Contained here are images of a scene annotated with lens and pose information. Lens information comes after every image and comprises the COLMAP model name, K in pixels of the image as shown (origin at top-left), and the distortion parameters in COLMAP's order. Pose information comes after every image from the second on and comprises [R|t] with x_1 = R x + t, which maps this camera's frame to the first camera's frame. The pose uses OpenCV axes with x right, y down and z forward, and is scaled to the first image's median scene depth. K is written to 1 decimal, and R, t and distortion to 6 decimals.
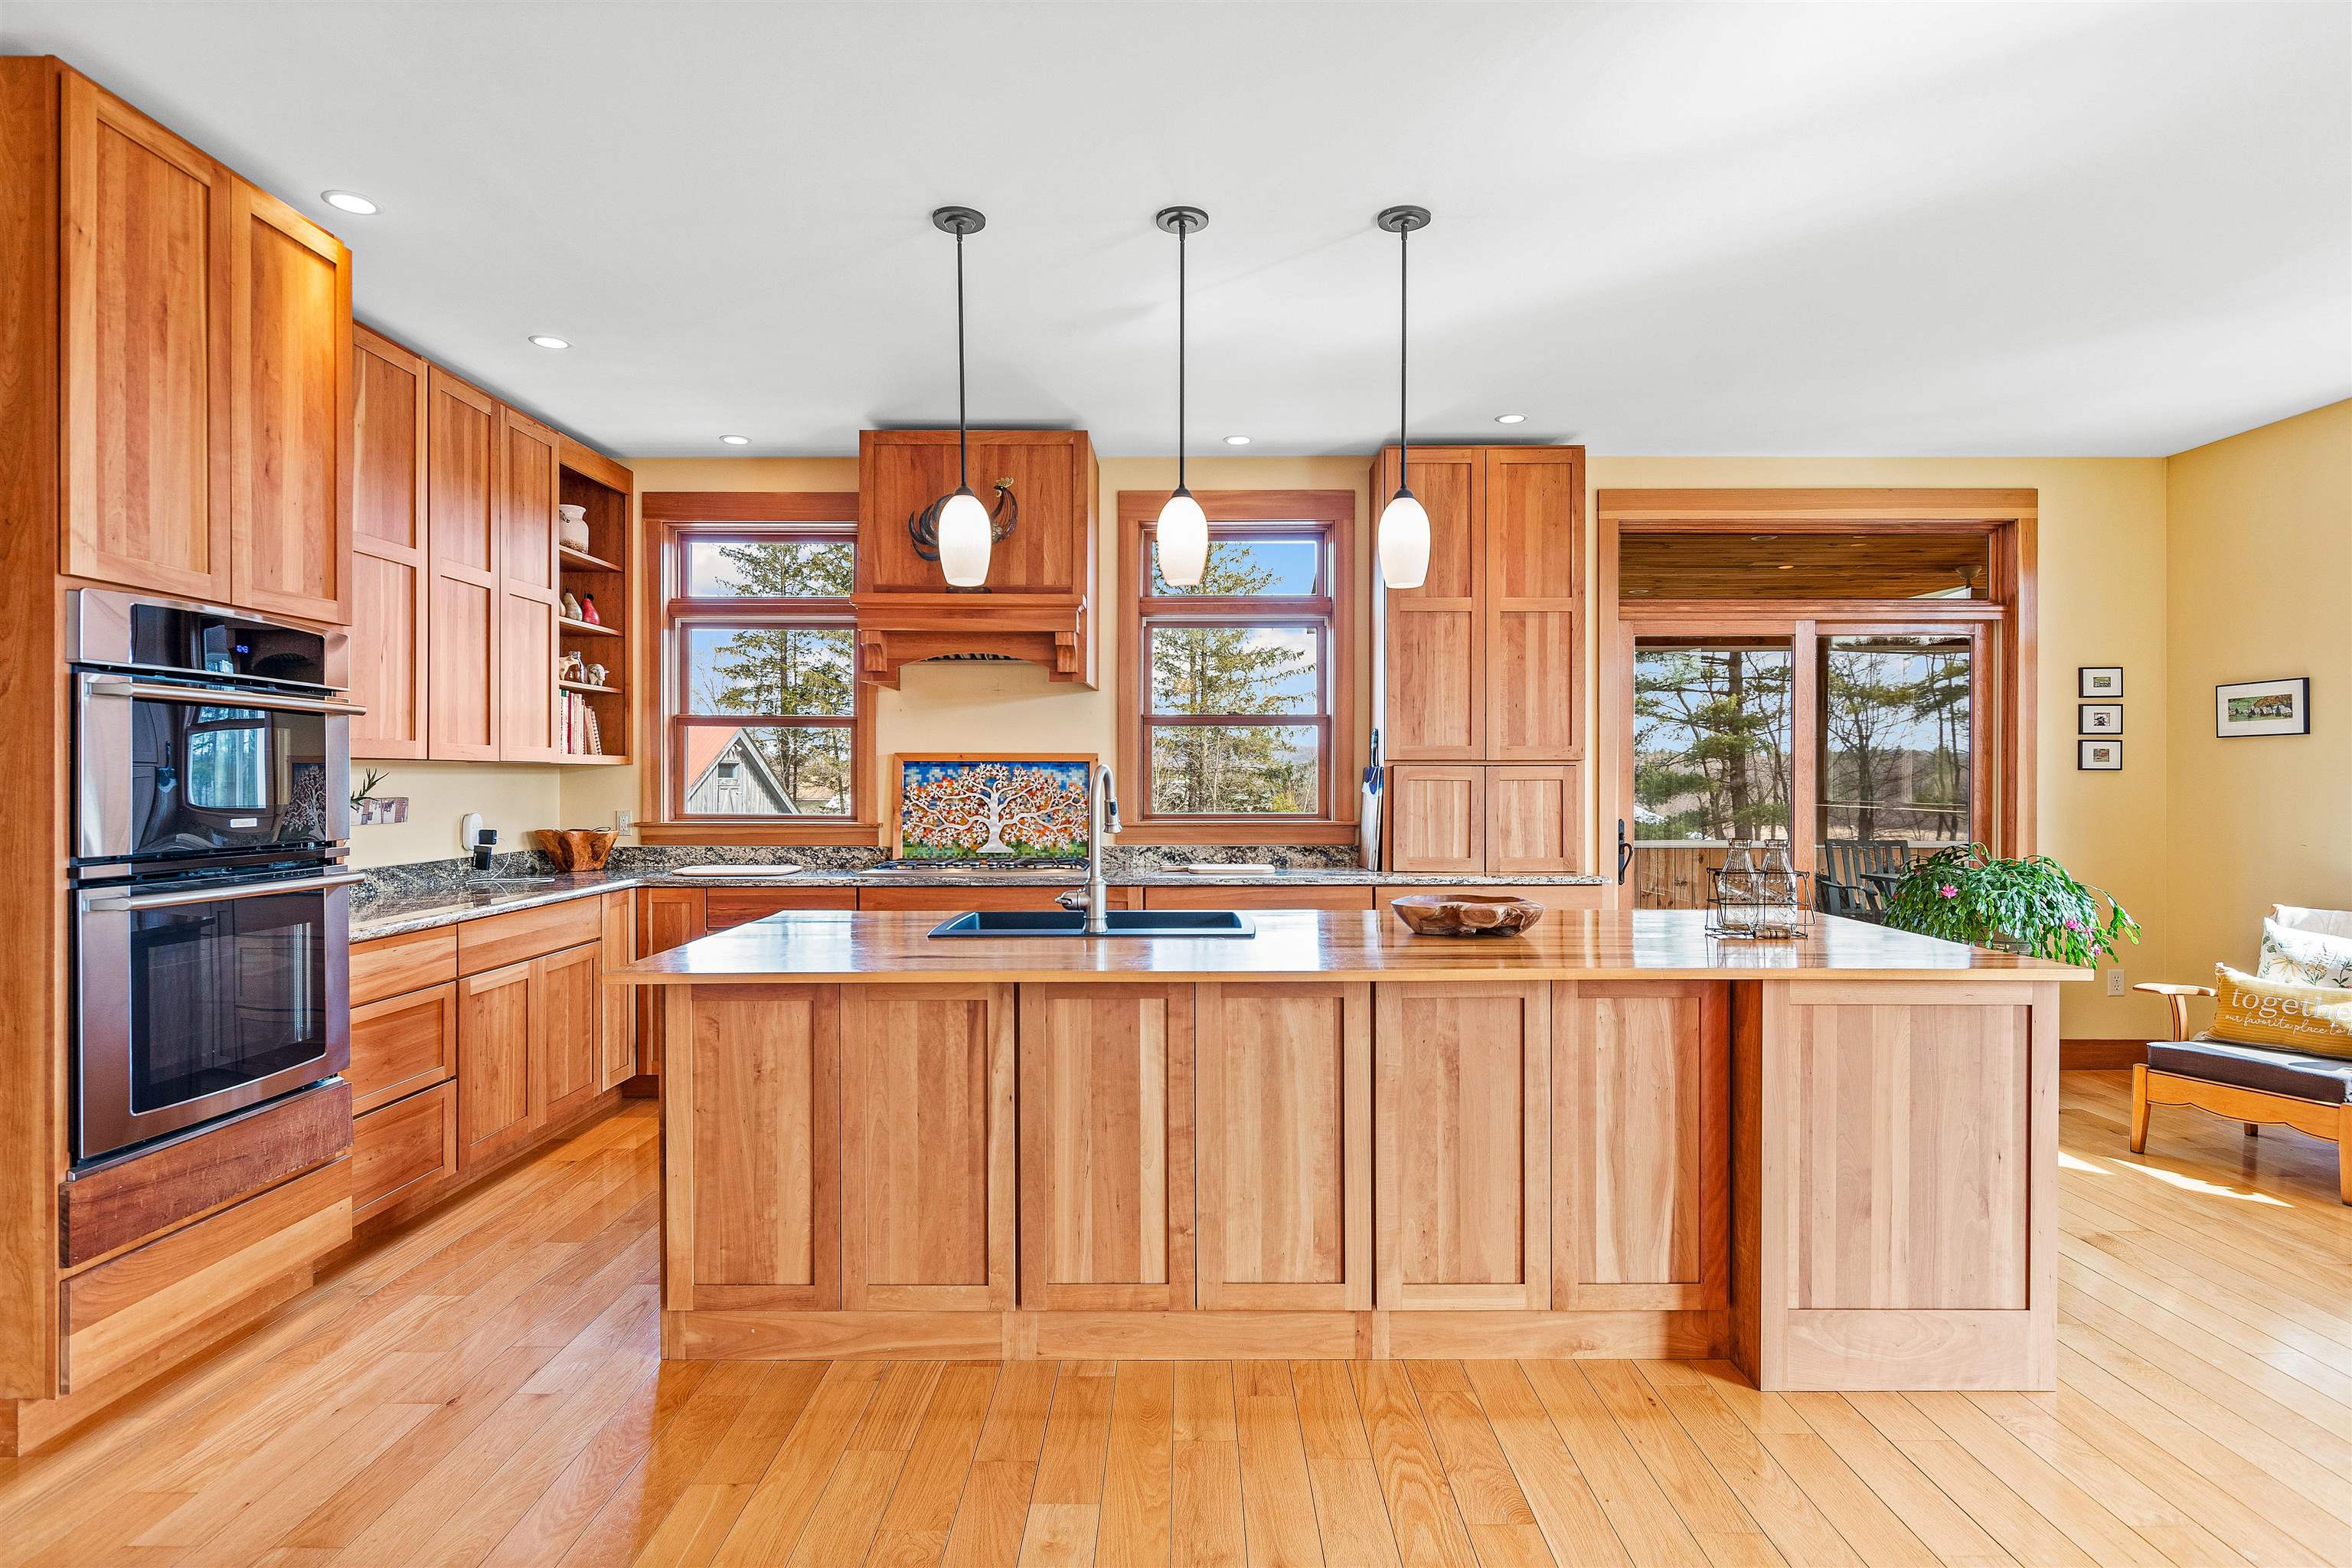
lens RADIAL K [[1218.8, 0, 1176.0], [0, 1218.8, 784.0], [0, 0, 1]] dist [-0.002667, -0.000413]
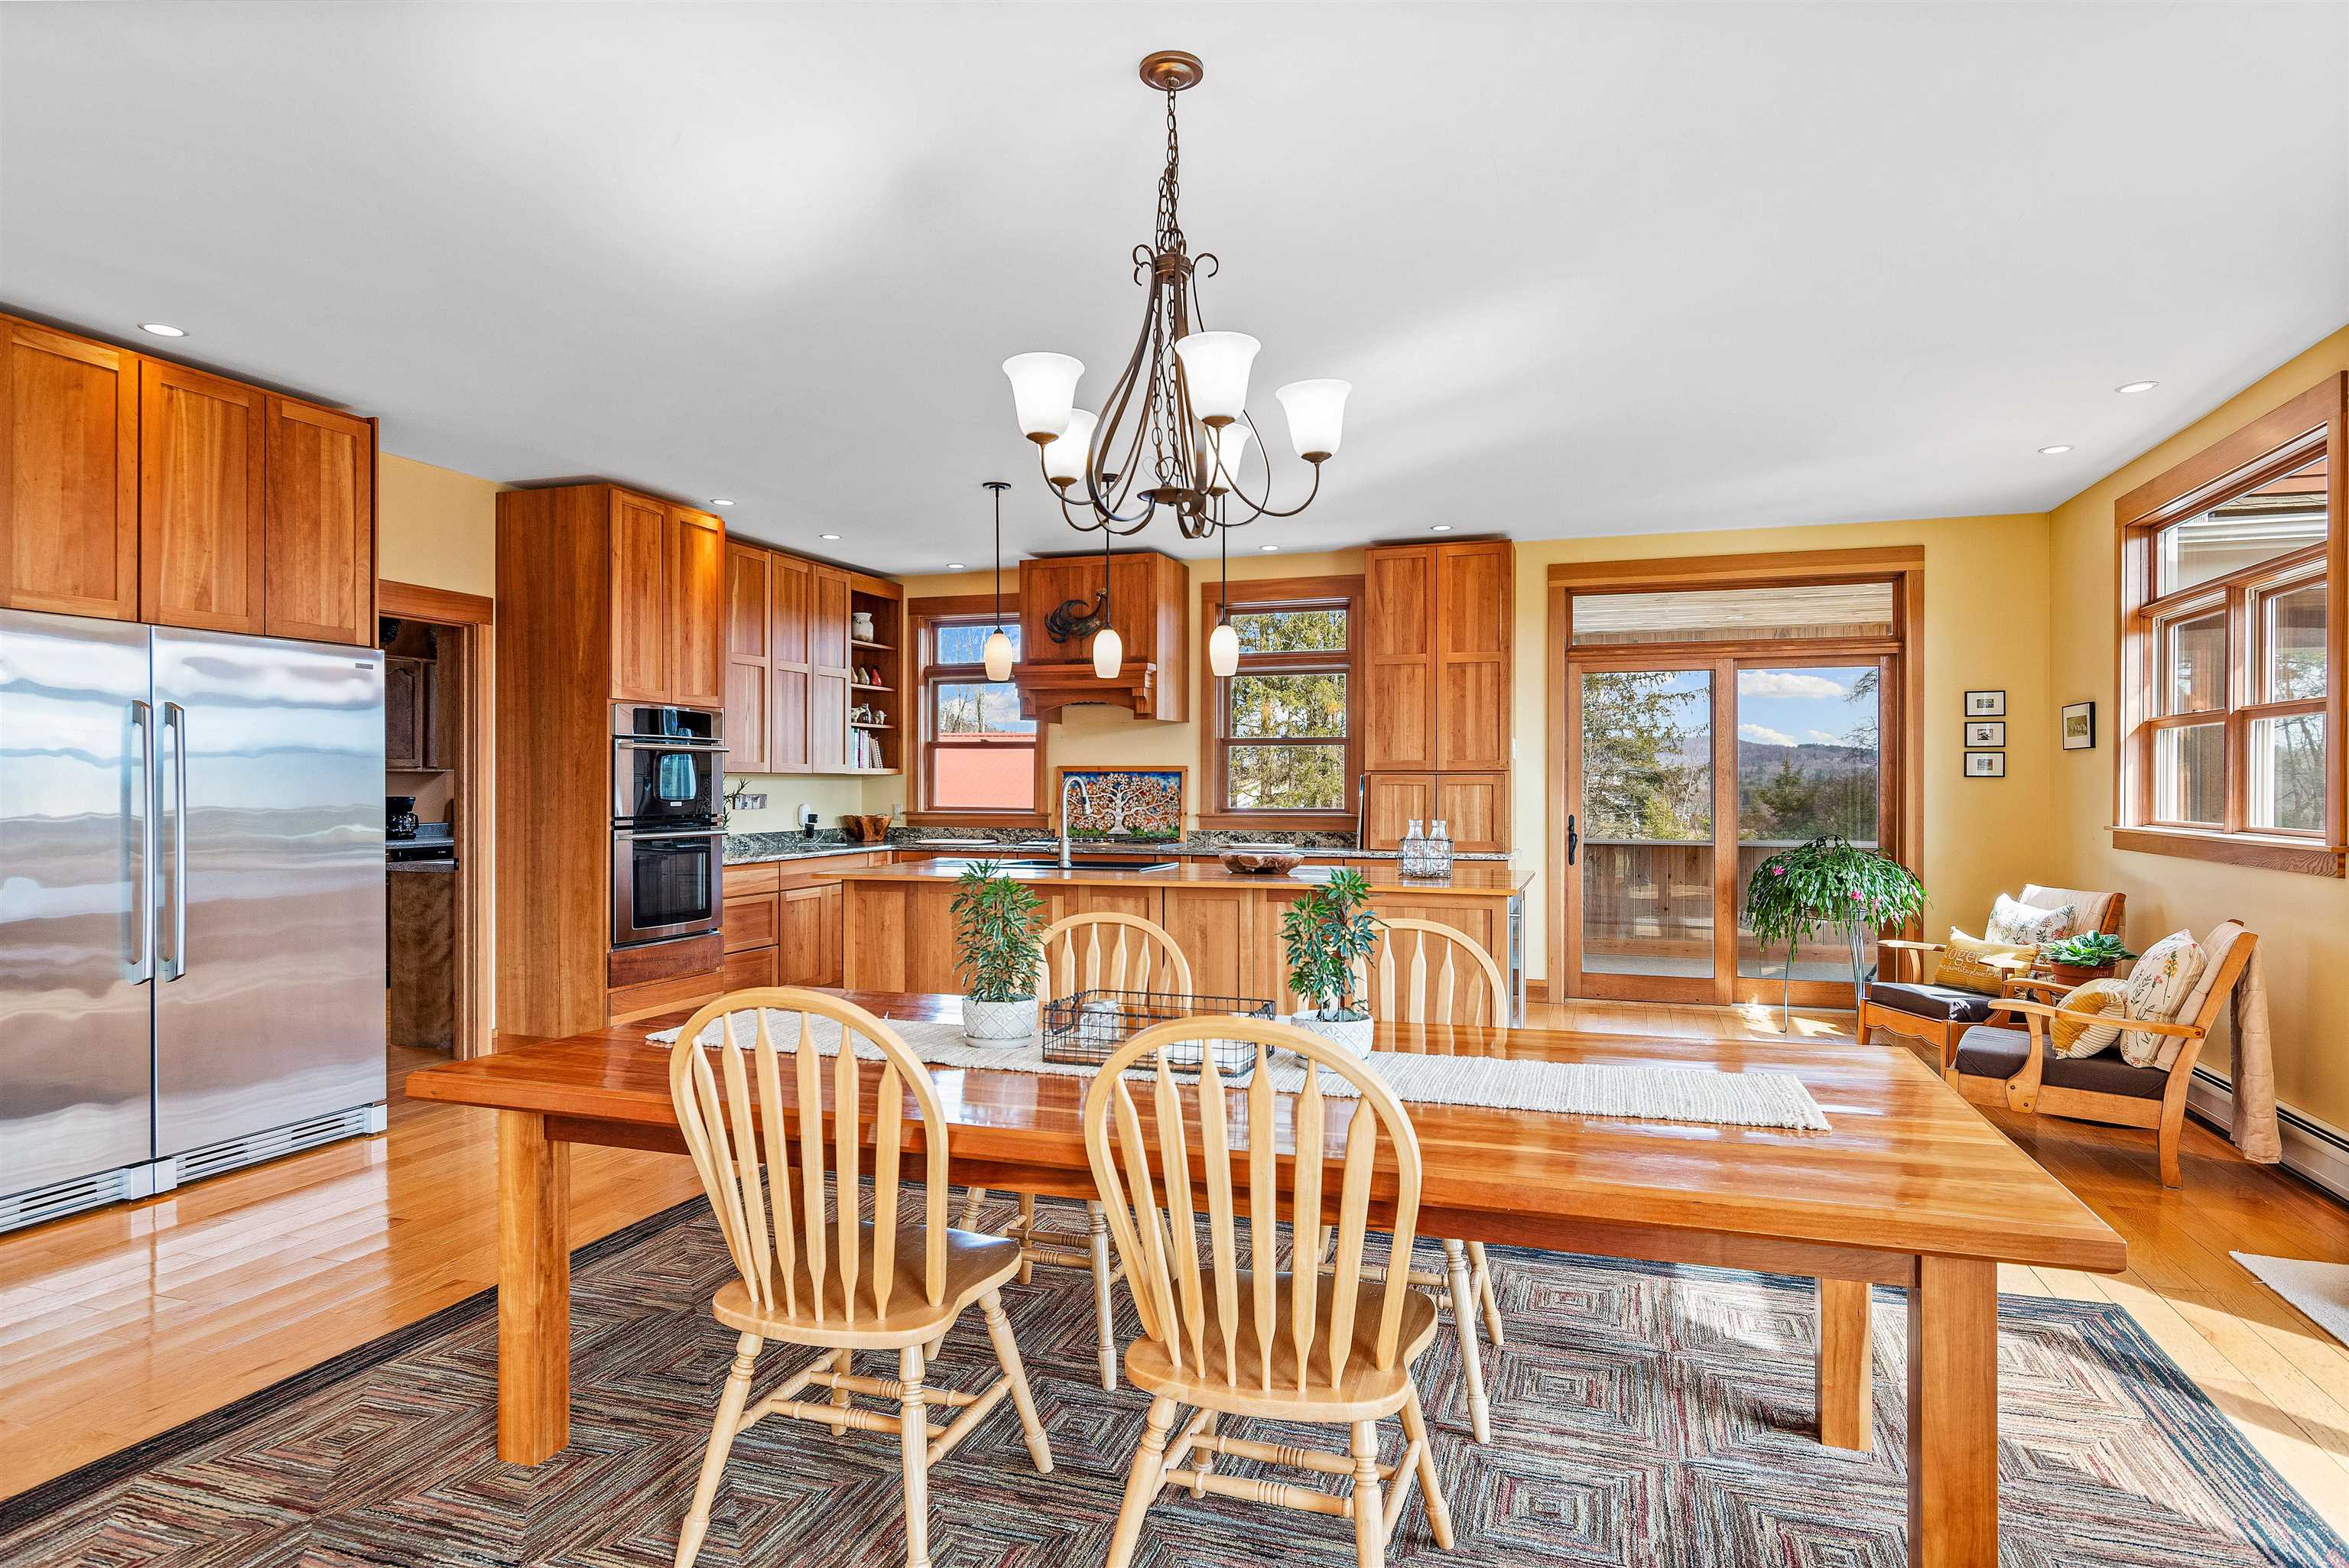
lens RADIAL K [[1297.7, 0, 1174.5], [0, 1297.7, 784.0], [0, 0, 1]] dist [0.000641, 0.000238]
pose [[0.948969, 0.001012, -0.315366, 0.559075], [-0.002027, 0.999994, -0.002889, 0.000939], [0.315362, 0.003381, 0.948966, -0.634998]]
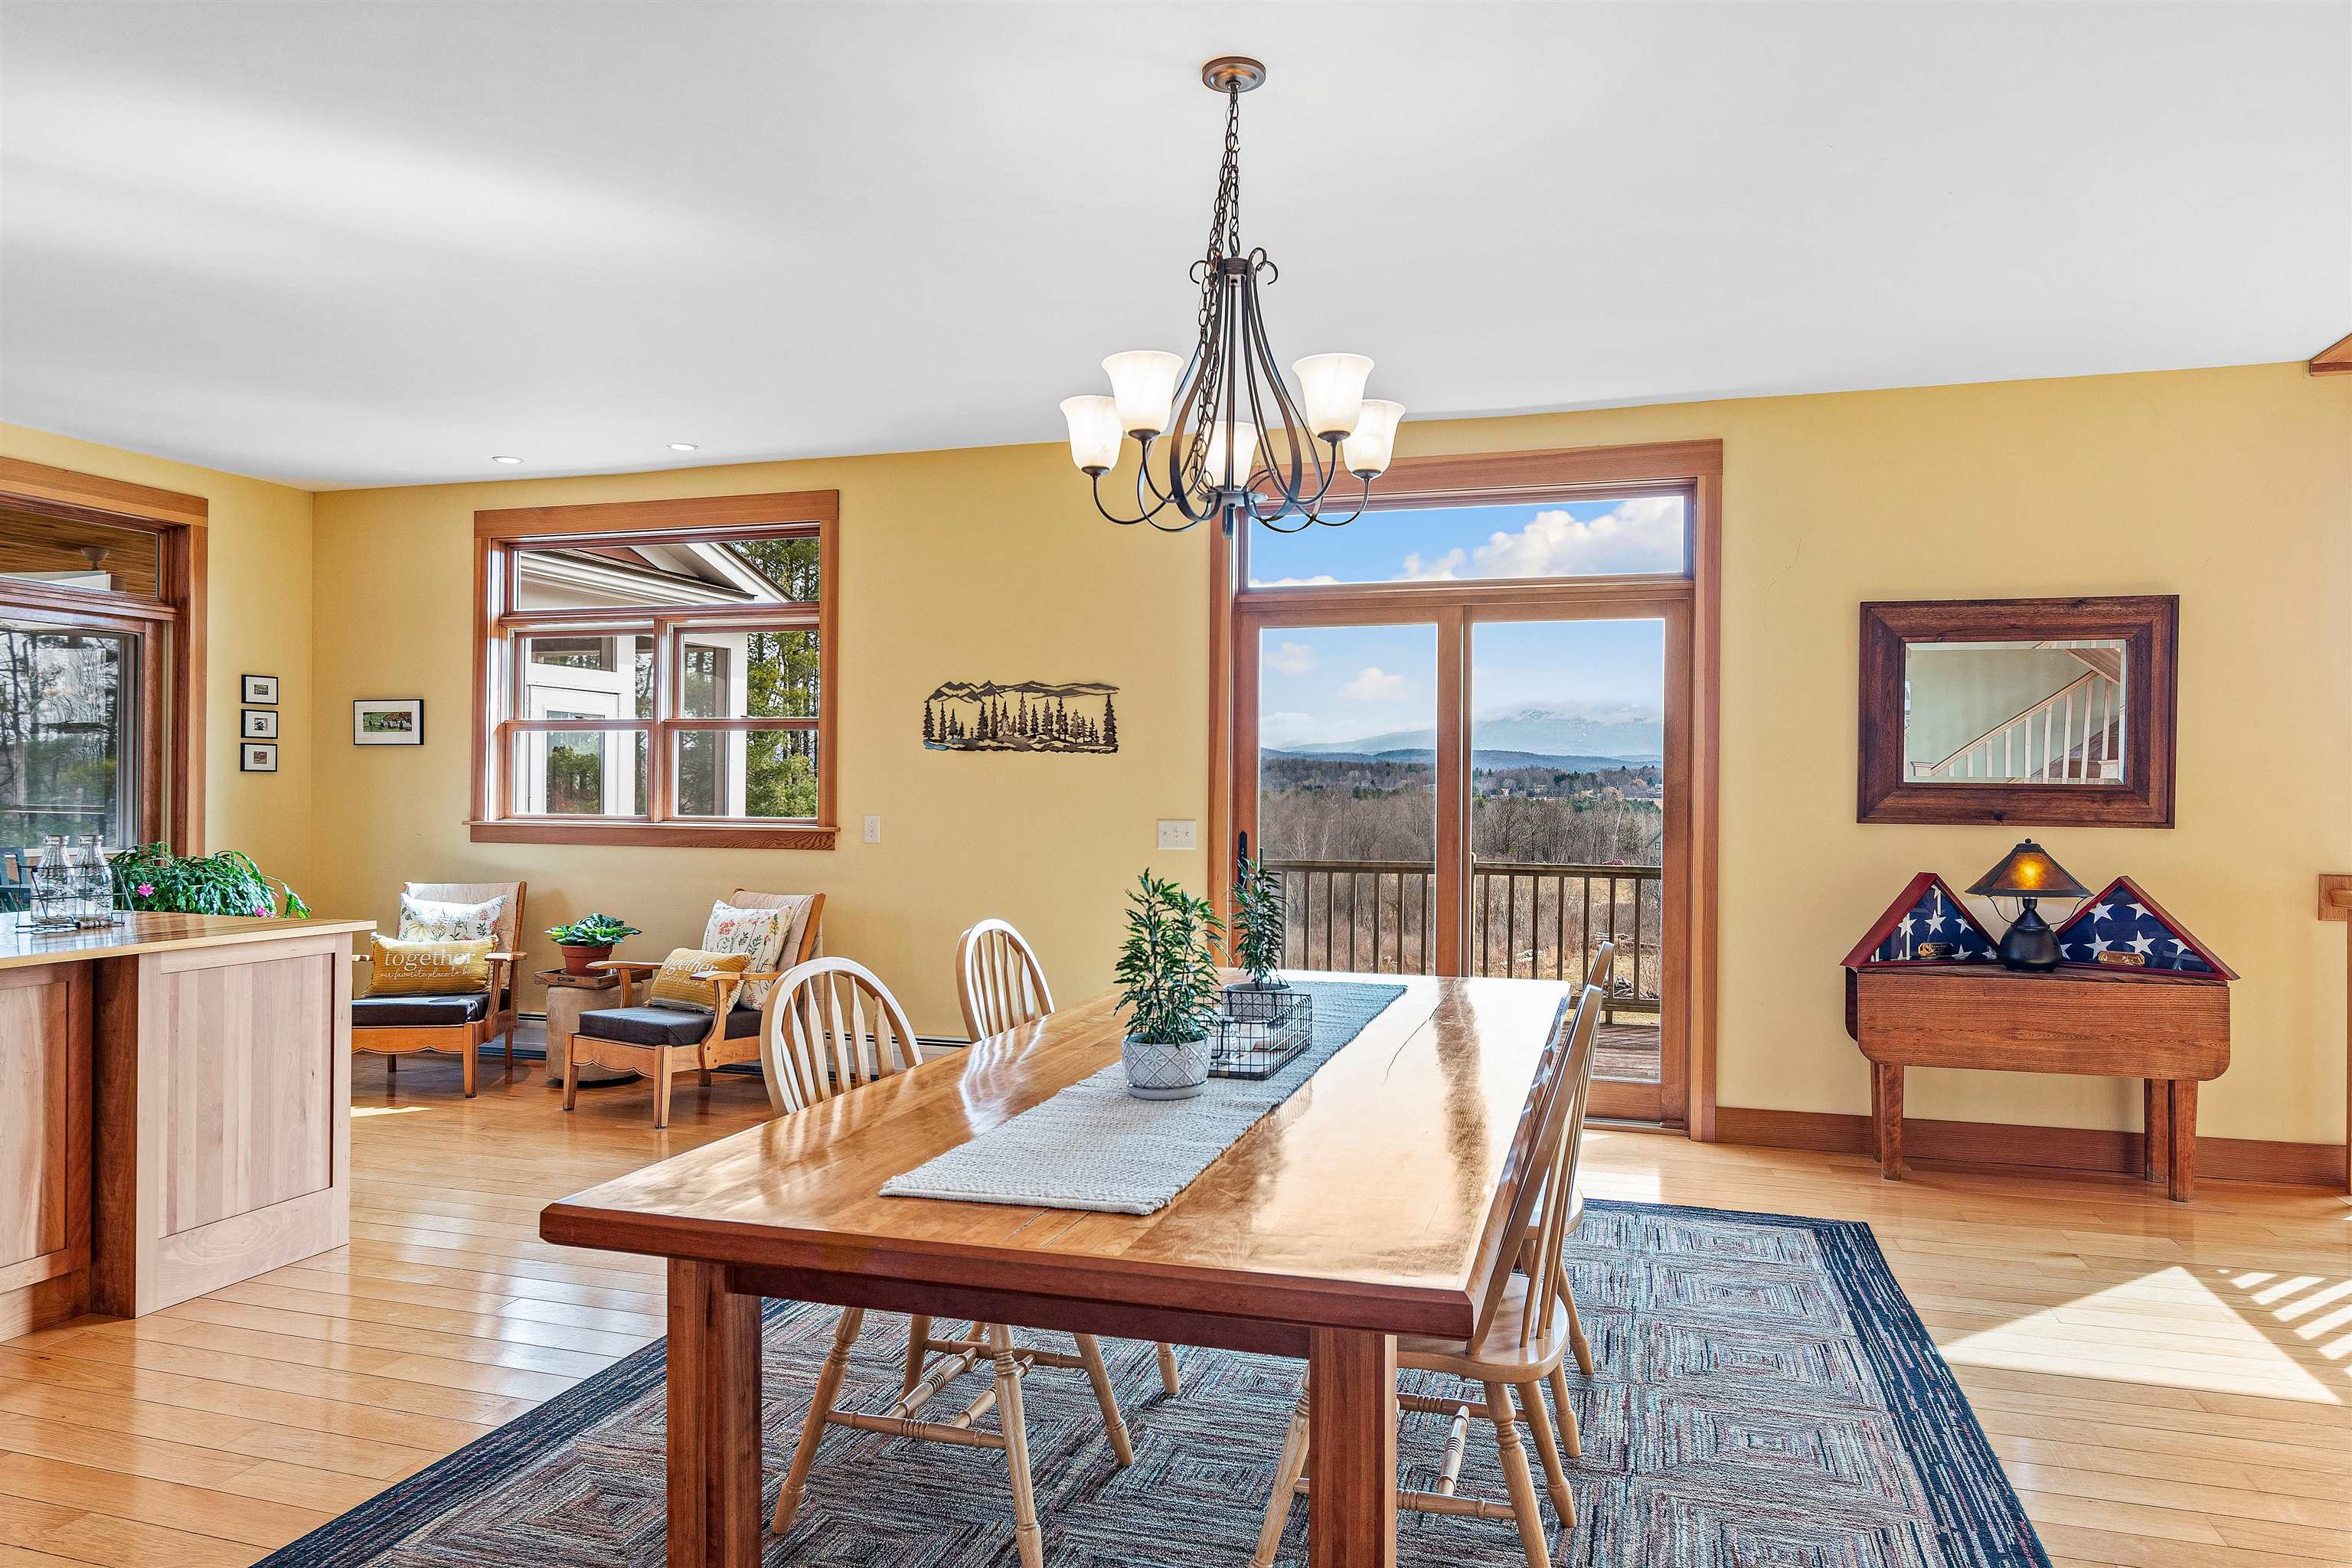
lens RADIAL K [[1498.3, 0, 1176.0], [0, 1498.3, 784.0], [0, 0, 1]] dist [-0.001314, -0.000015]
pose [[0.287884, 0.004194, 0.957656, -0.375647], [-0.003763, 0.999988, -0.003249, 0.001120], [-0.957658, -0.002669, 0.287896, -0.213832]]
